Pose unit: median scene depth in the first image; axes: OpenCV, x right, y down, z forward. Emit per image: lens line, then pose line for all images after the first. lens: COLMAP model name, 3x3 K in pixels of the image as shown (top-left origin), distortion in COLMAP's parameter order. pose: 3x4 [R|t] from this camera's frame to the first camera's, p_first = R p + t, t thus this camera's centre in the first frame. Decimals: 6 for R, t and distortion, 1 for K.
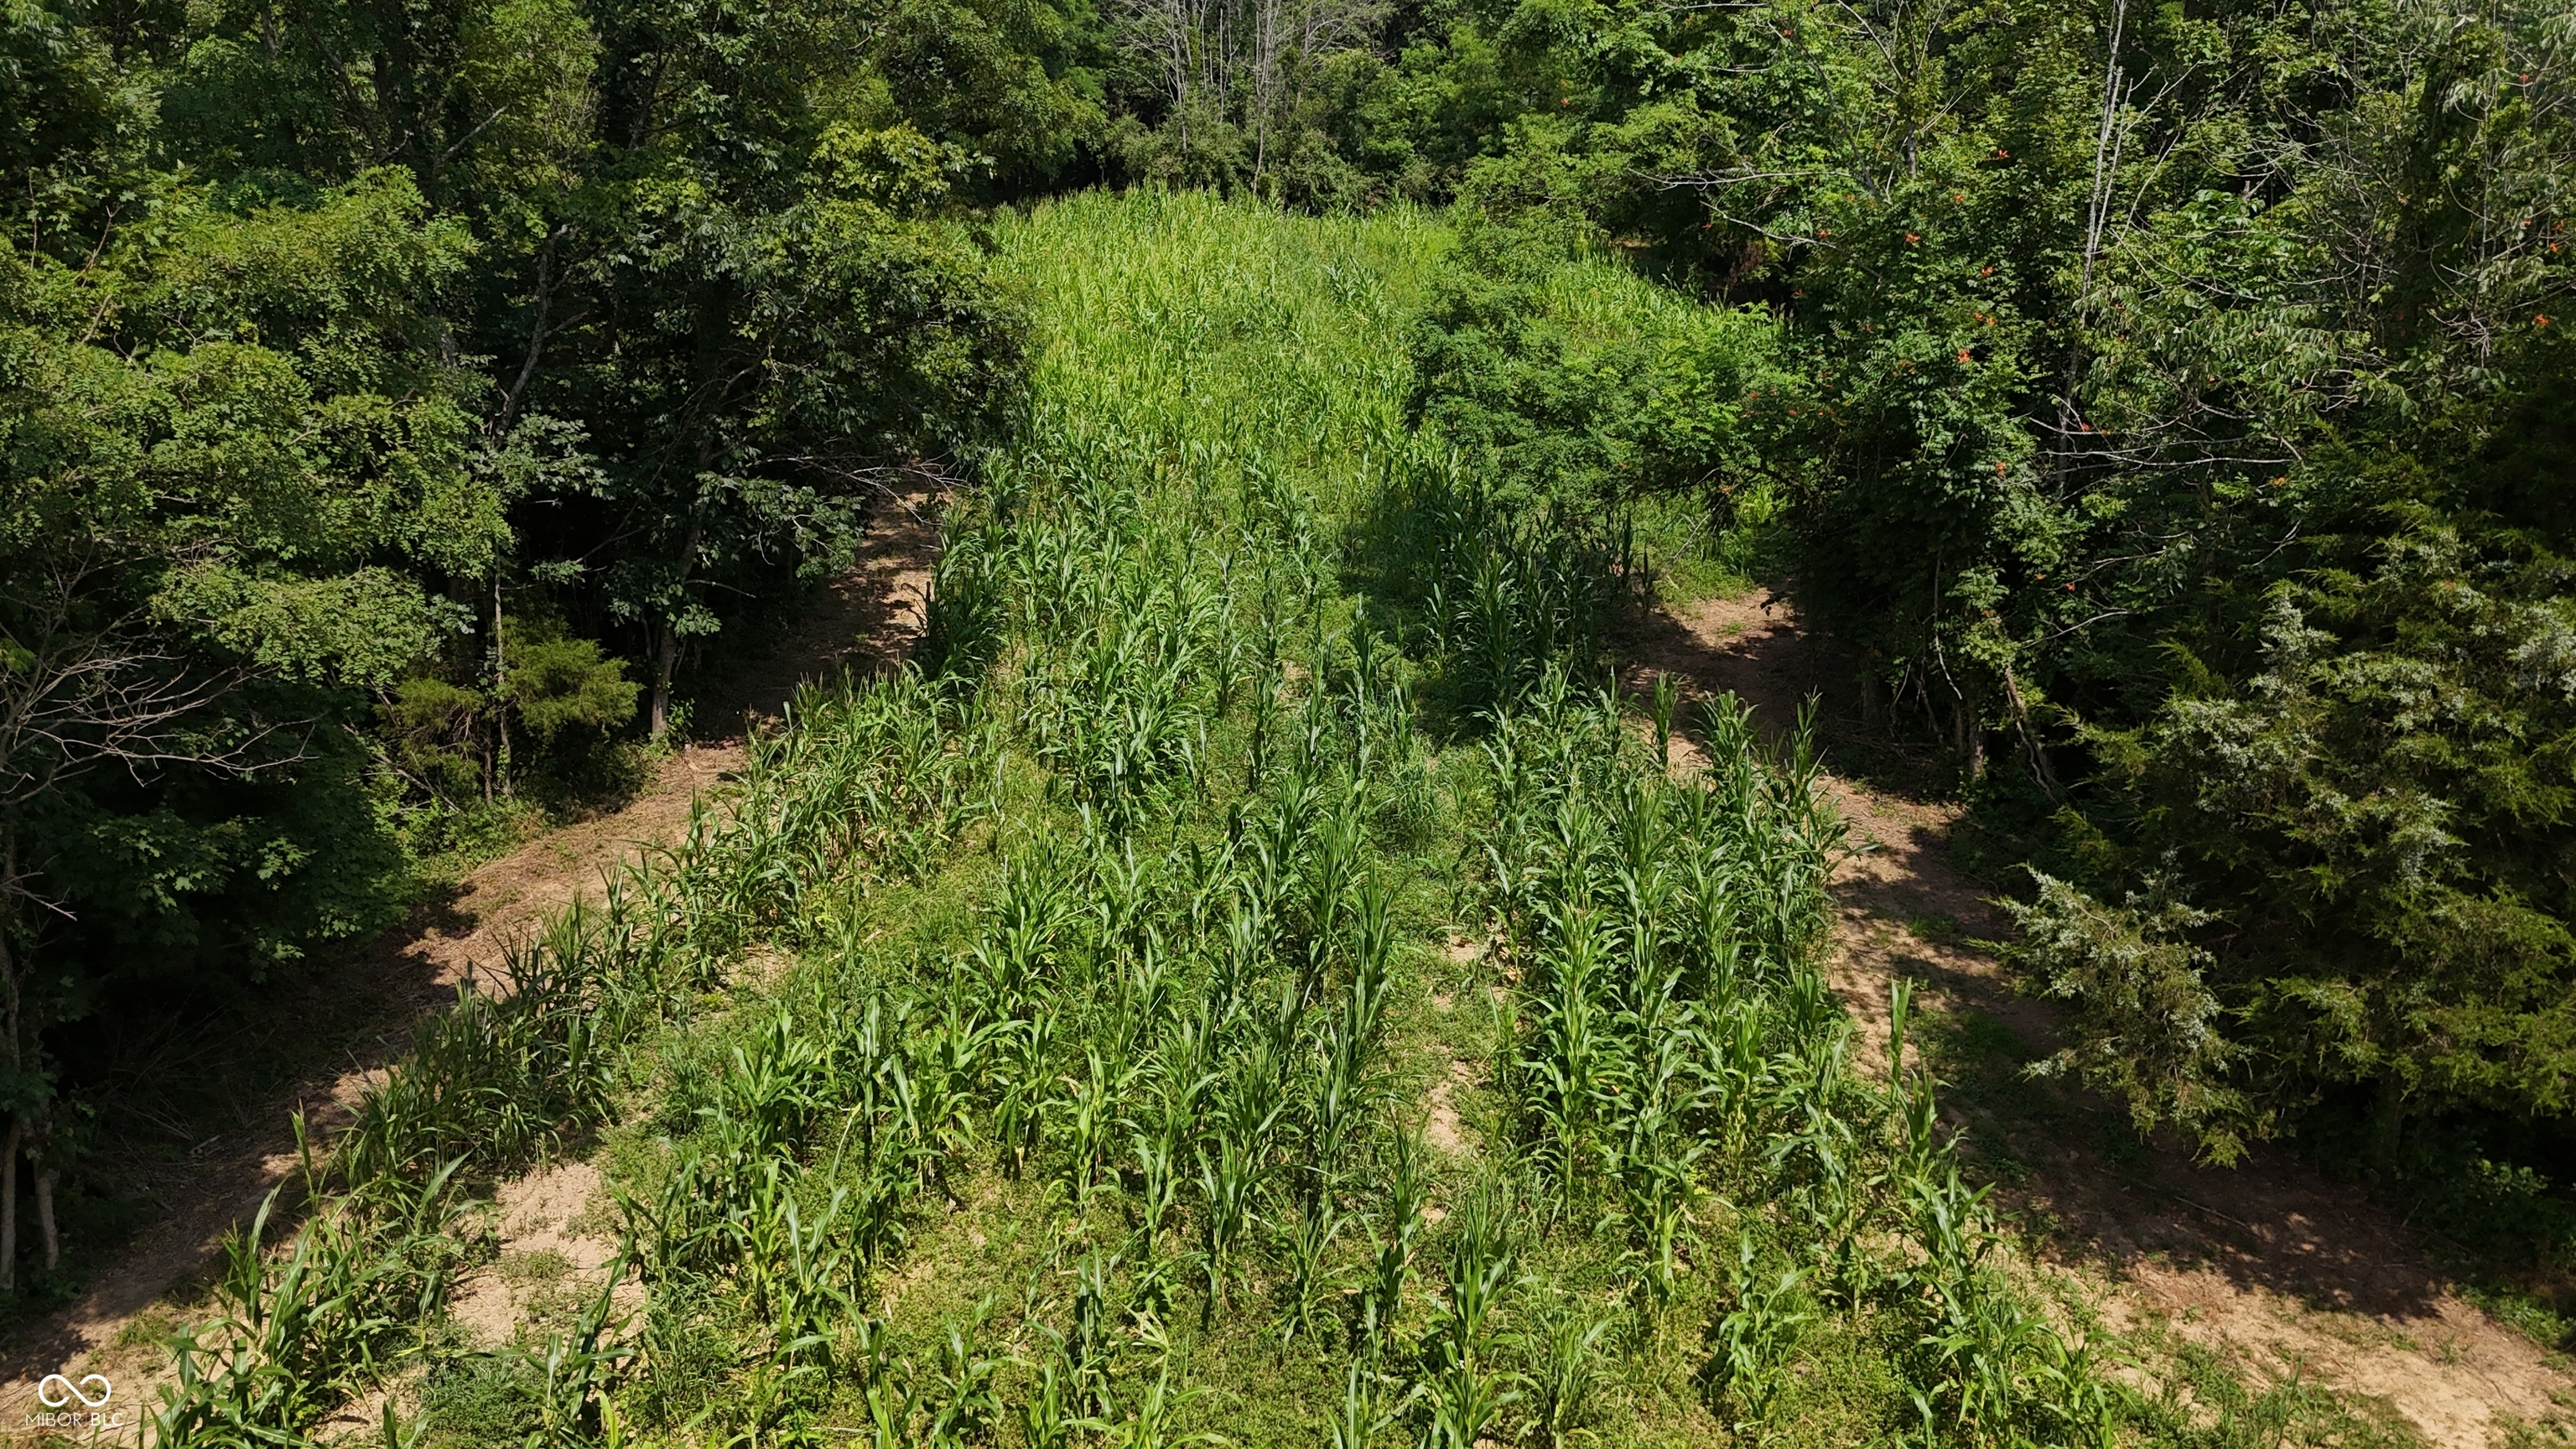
lens RADIAL K [[1818.4, 0, 1276.3], [0, 1818.4, 732.4], [0, 0, 1]] dist [0.053598, -0.051346]
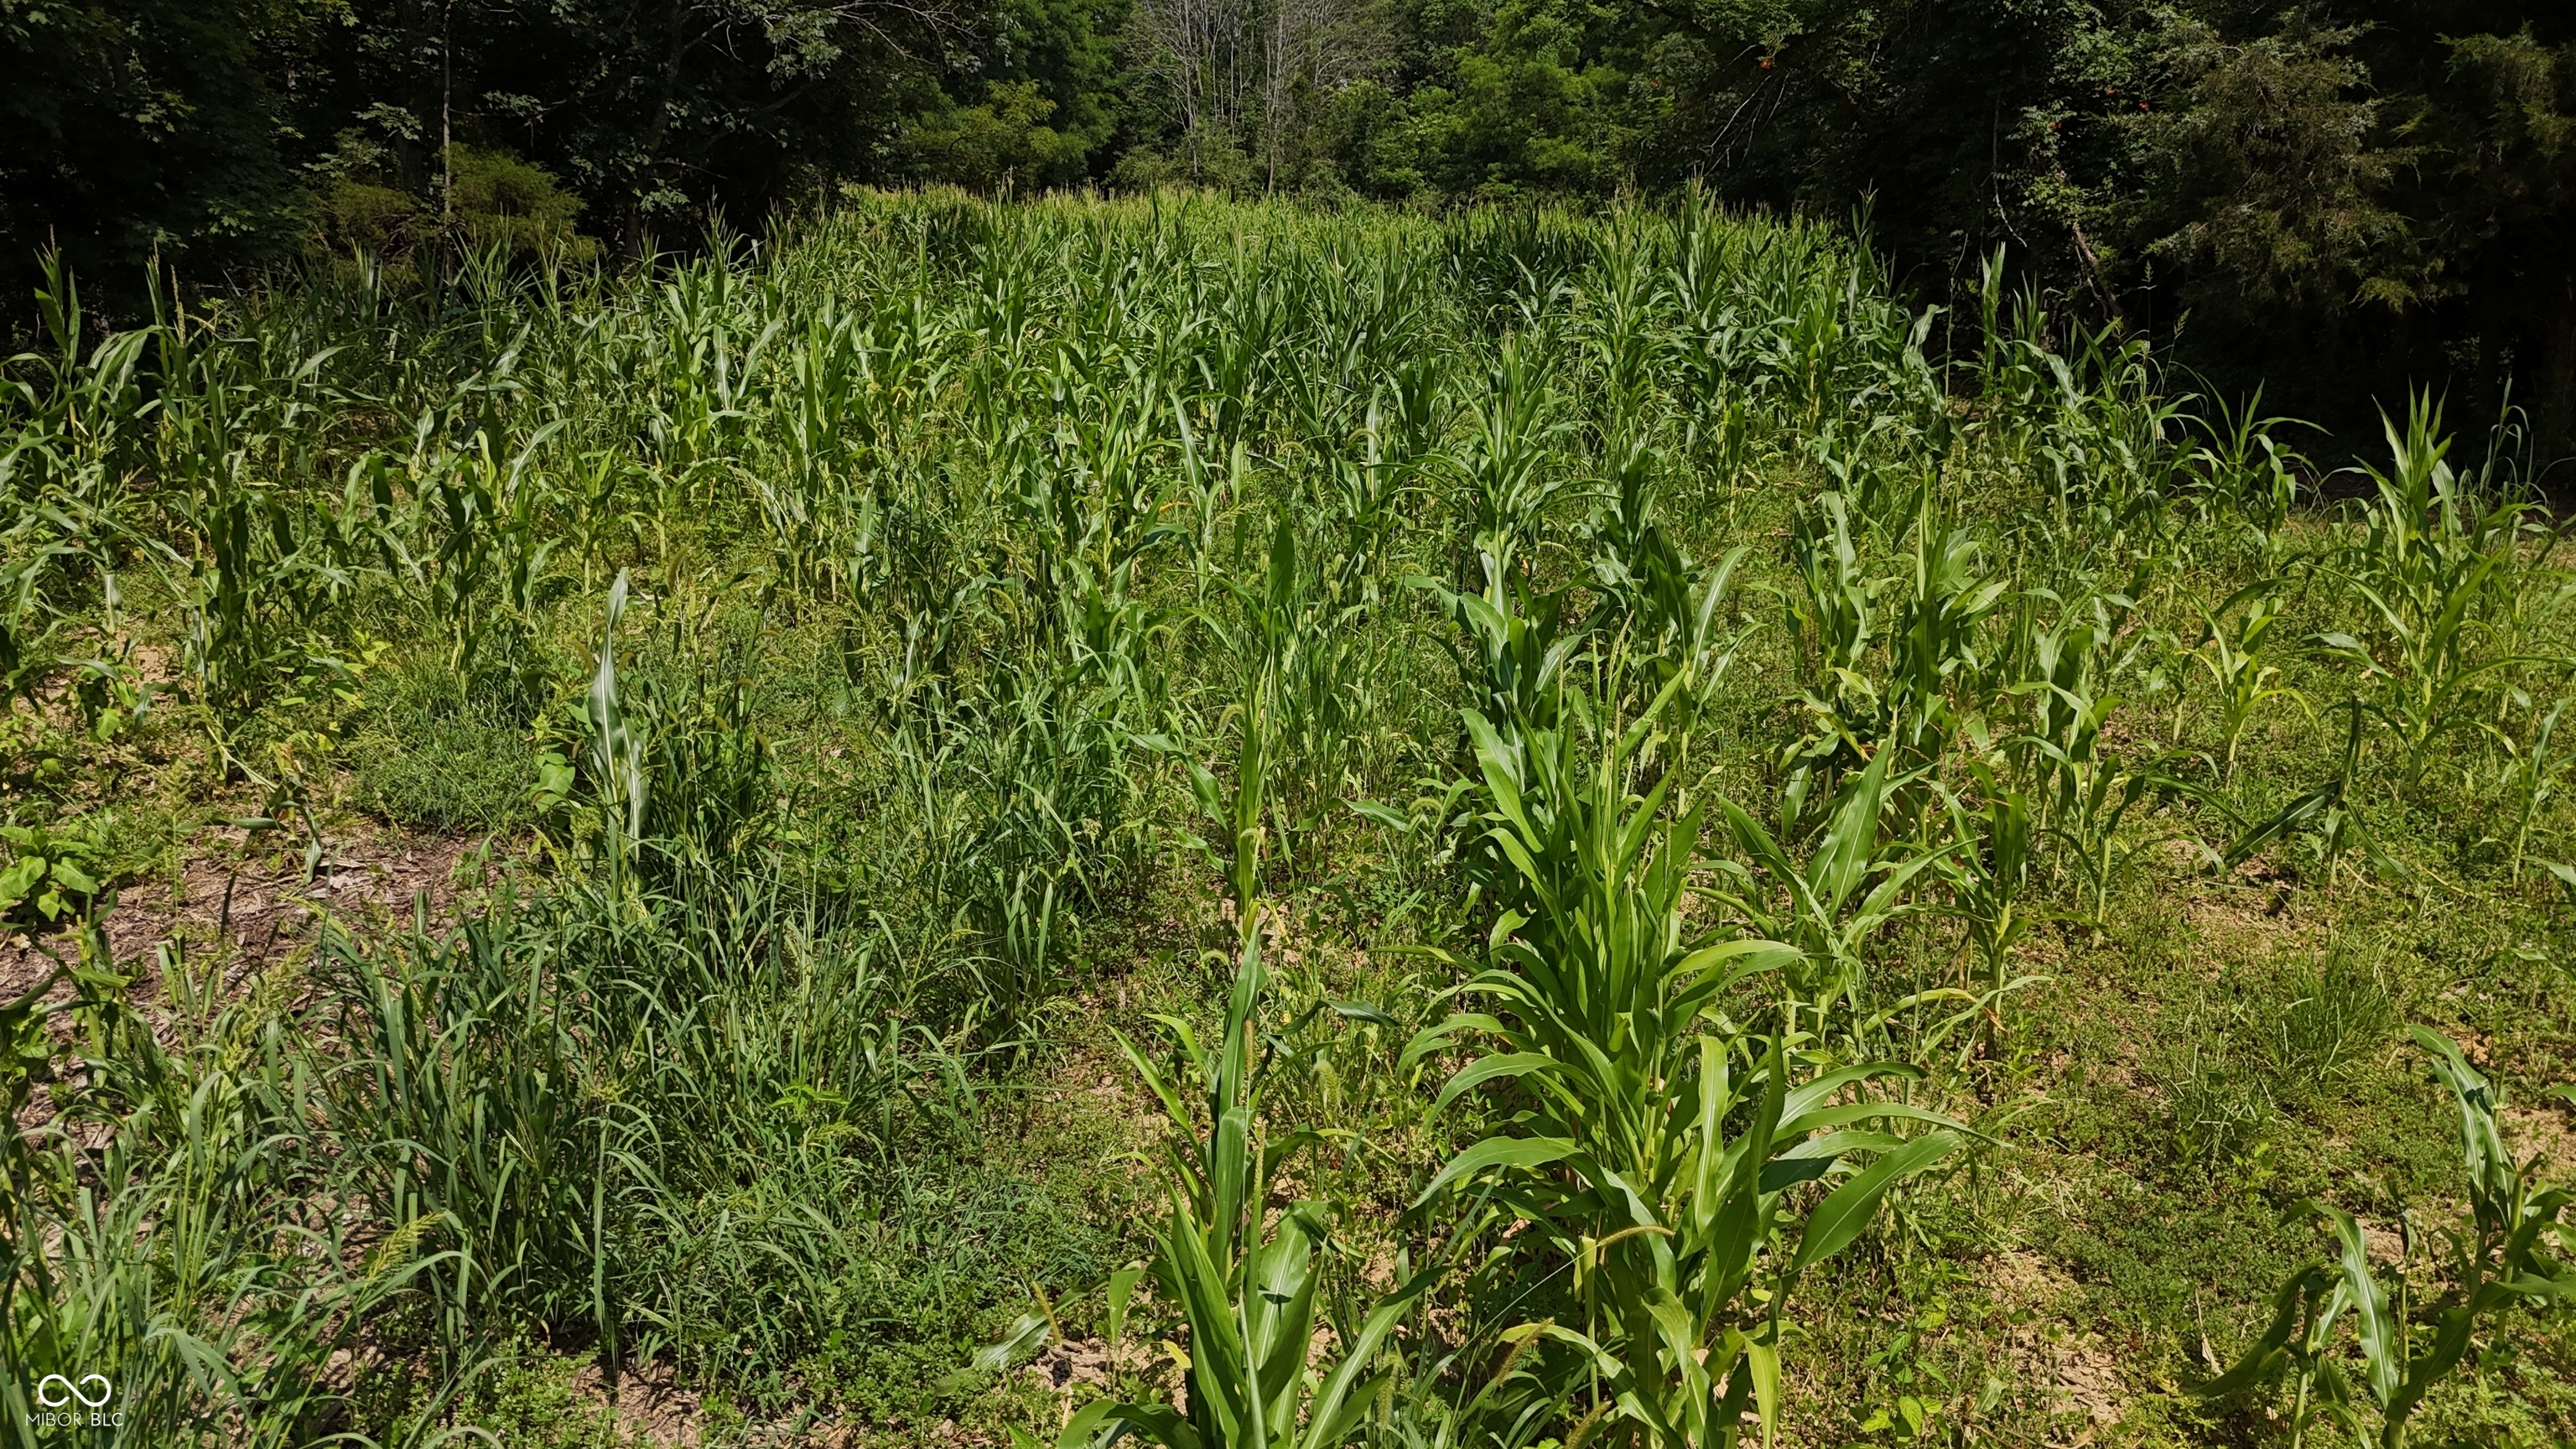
lens RADIAL K [[1818.4, 0, 1276.3], [0, 1818.4, 732.4], [0, 0, 1]] dist [0.053598, -0.051346]
pose [[0.999955, 0.009041, -0.002790, 0.000421], [-0.009250, 0.996176, -0.086877, 0.121315], [0.001994, 0.086899, 0.996215, 0.038490]]
